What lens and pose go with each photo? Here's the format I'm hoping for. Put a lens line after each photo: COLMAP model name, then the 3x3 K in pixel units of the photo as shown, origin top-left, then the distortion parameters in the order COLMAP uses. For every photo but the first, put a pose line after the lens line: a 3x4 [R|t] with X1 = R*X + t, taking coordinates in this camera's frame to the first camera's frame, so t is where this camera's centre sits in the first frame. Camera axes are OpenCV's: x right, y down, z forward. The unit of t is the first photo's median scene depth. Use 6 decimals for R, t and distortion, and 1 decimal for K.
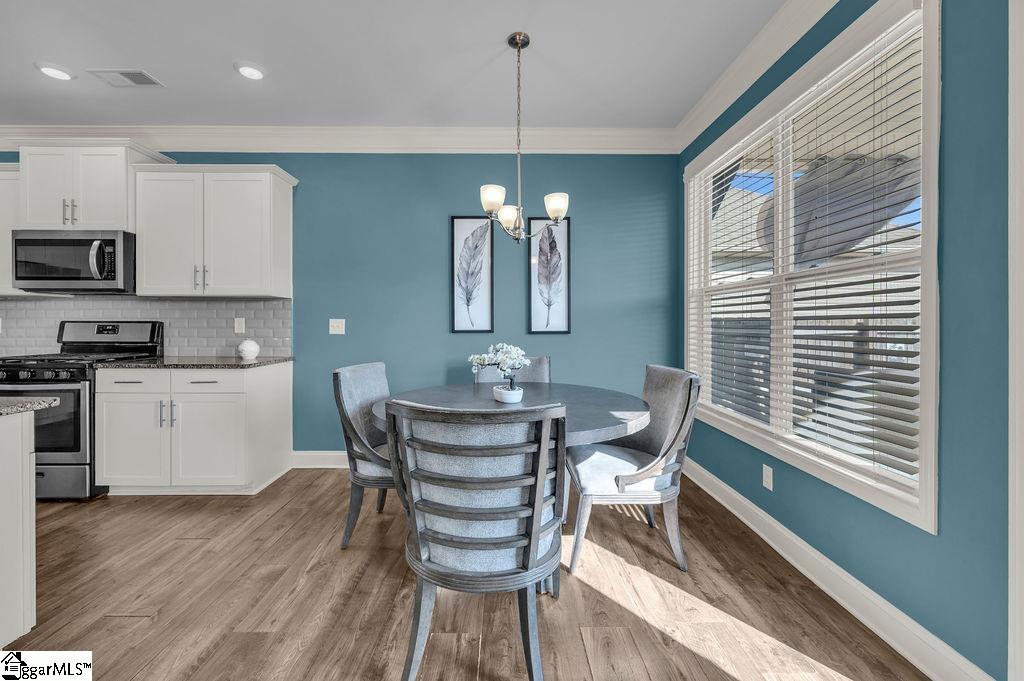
lens RADIAL K [[418.2, 0, 500.9], [0, 418.2, 324.4], [0, 0, 1]] dist [-0.001664, -0.000104]
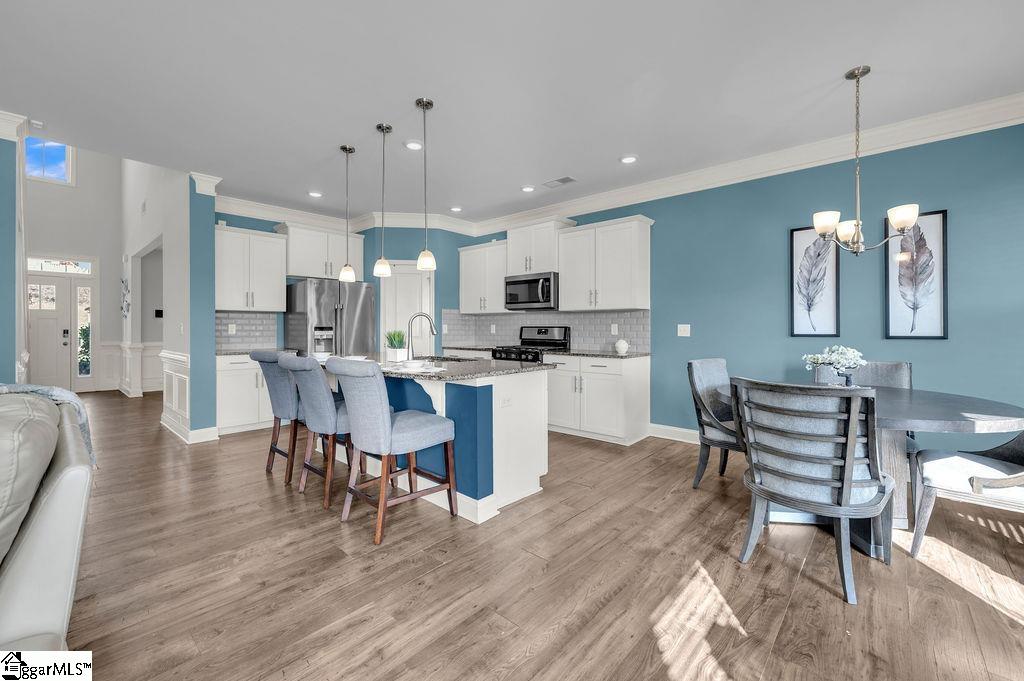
lens RADIAL K [[418.2, 0, 513.6], [0, 418.2, 329.6], [0, 0, 1]] dist [-0.001664, -0.000104]
pose [[0.746861, 0.002246, -0.664977, 0.079831], [-0.000448, 0.999996, 0.002874, -0.001062], [0.664981, -0.001848, 0.746858, -0.352523]]
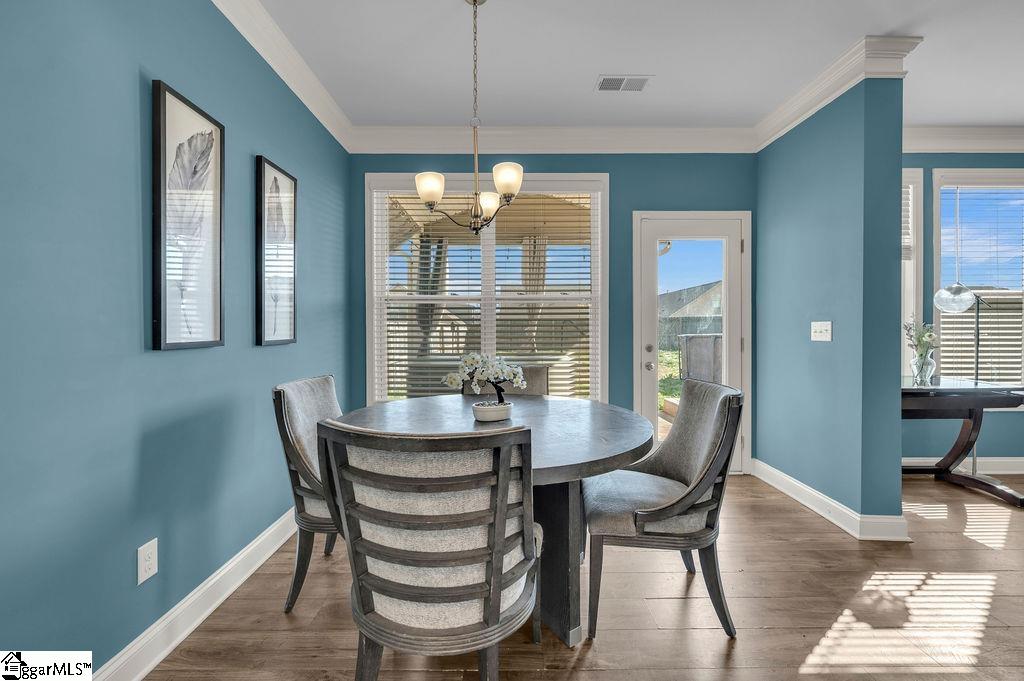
lens RADIAL K [[418.2, 0, 510.8], [0, 418.2, 334.2], [0, 0, 1]] dist [-0.001664, -0.000104]
pose [[-0.002168, -0.009747, 0.999950, -0.658938], [0.004793, 0.999941, 0.009757, 0.002036], [-0.999986, 0.004814, -0.002121, 0.761016]]
